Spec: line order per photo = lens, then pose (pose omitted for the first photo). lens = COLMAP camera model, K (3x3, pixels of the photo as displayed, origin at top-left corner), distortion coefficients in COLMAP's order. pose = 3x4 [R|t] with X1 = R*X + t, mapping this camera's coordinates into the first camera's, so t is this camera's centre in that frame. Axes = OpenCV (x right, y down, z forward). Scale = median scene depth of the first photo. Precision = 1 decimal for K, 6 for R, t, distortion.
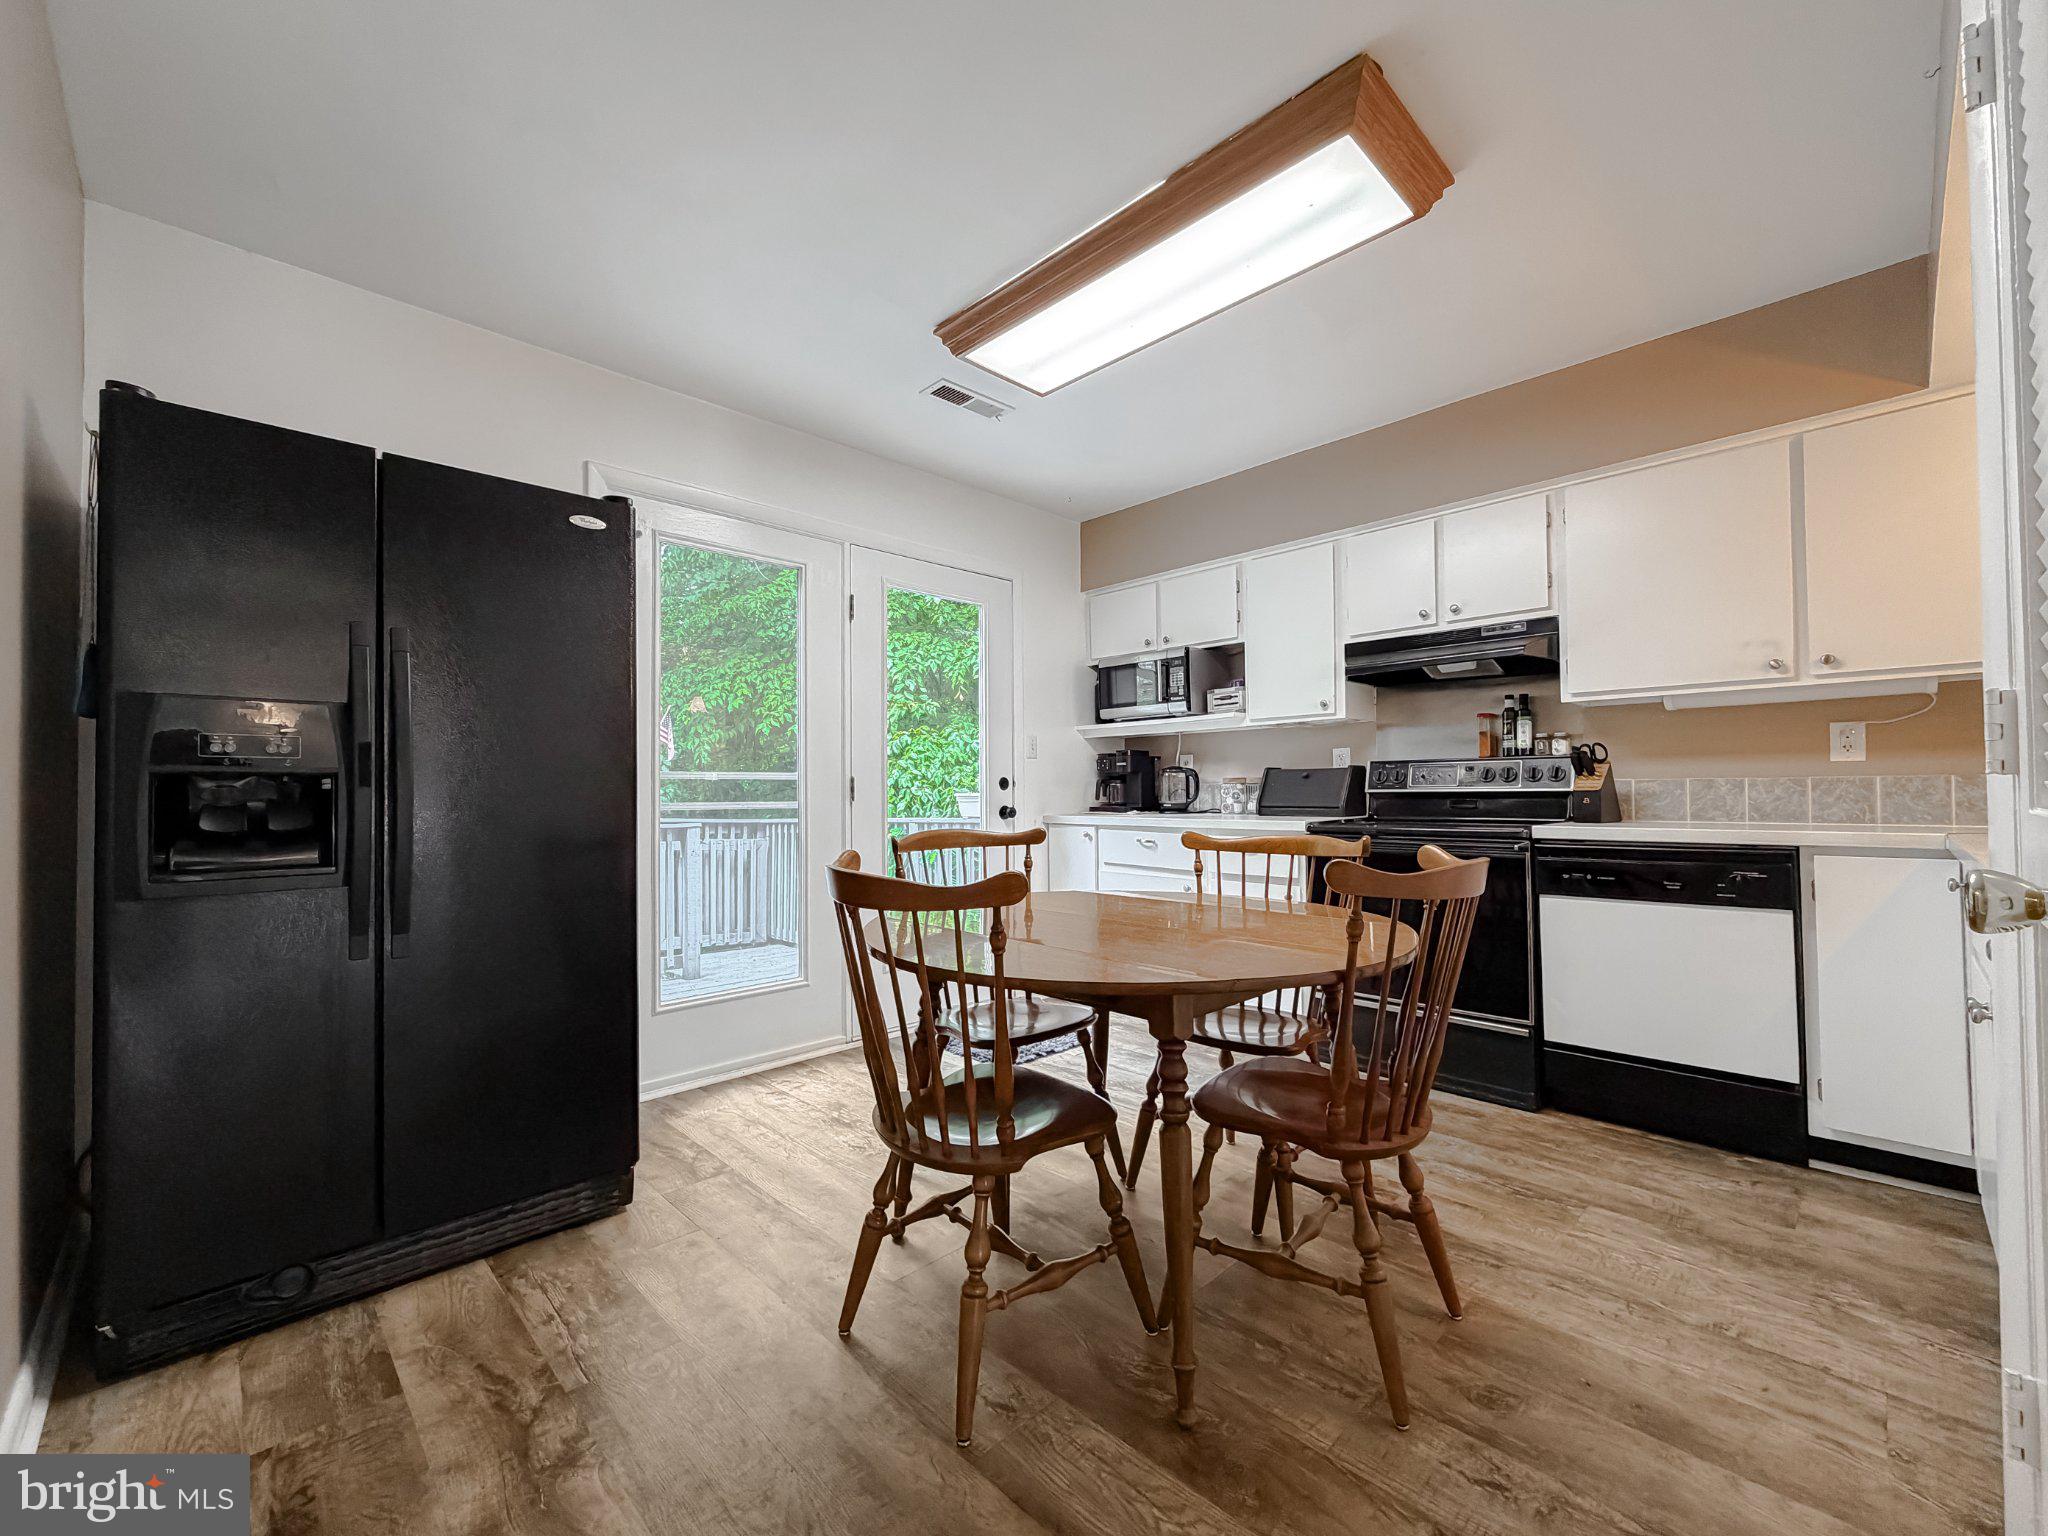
lens RADIAL K [[831.8, 0, 1023.3], [0, 831.8, 782.3], [0, 0, 1]] dist [-0.003395, 0.000926]
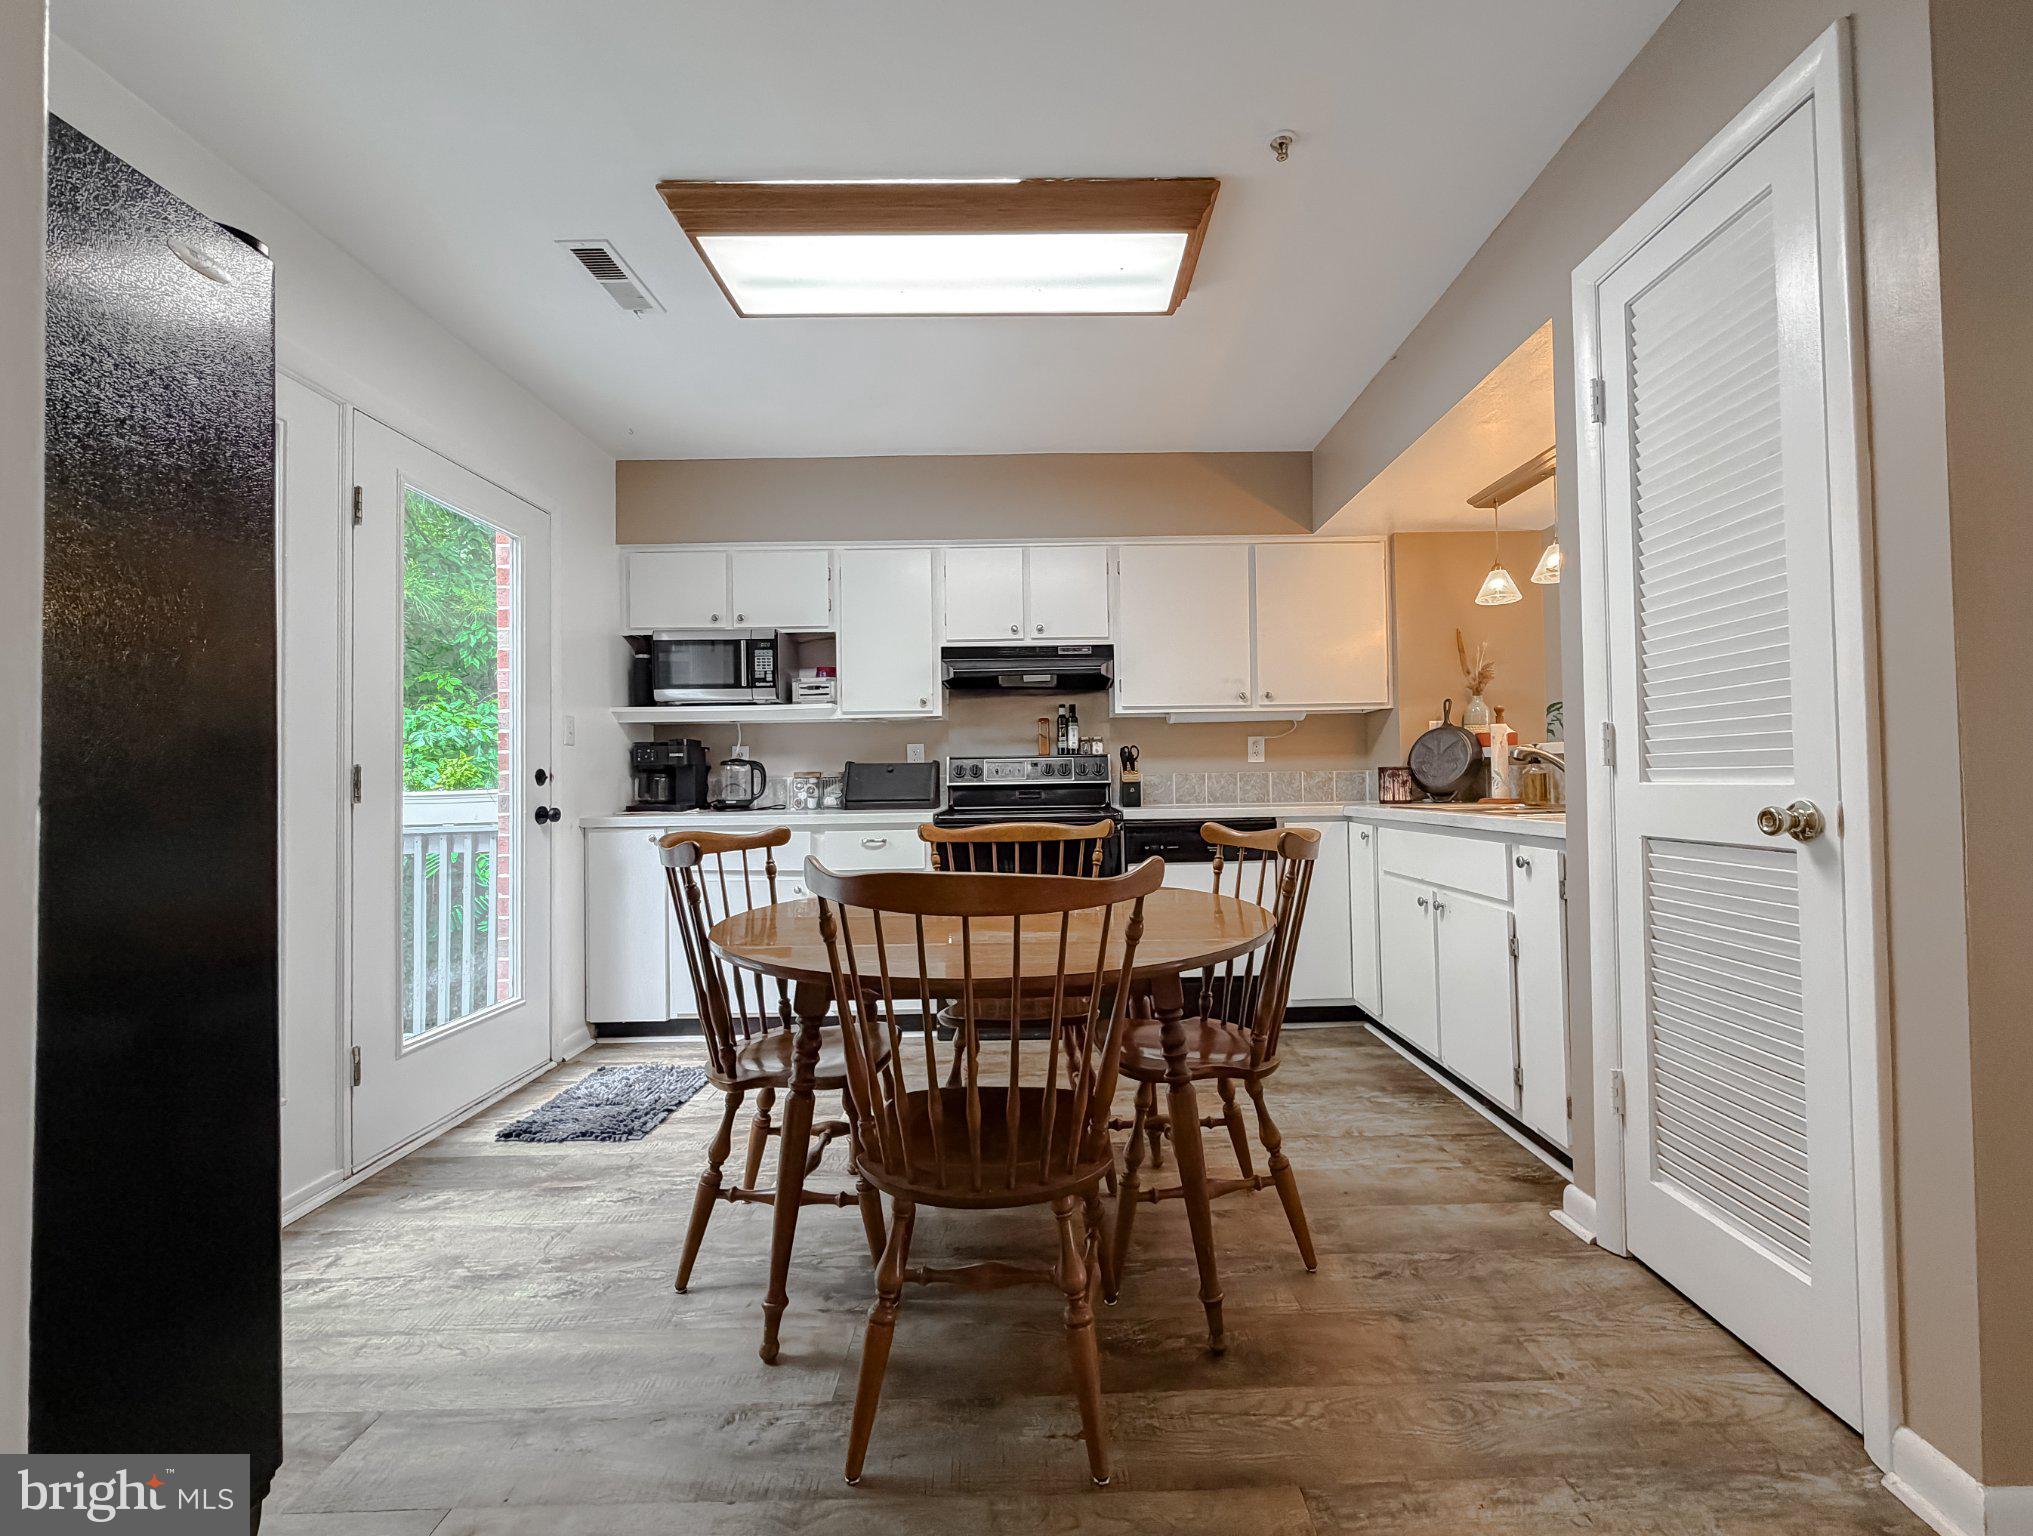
lens RADIAL K [[851.2, 0, 1046.1], [0, 851.2, 768.3], [0, 0, 1]] dist [-0.001545, 0.000277]
pose [[0.691624, 0.010015, 0.722188, -0.330936], [0.001722, 0.999878, -0.015515, 0.007895], [-0.722256, 0.011974, 0.691522, 0.157776]]
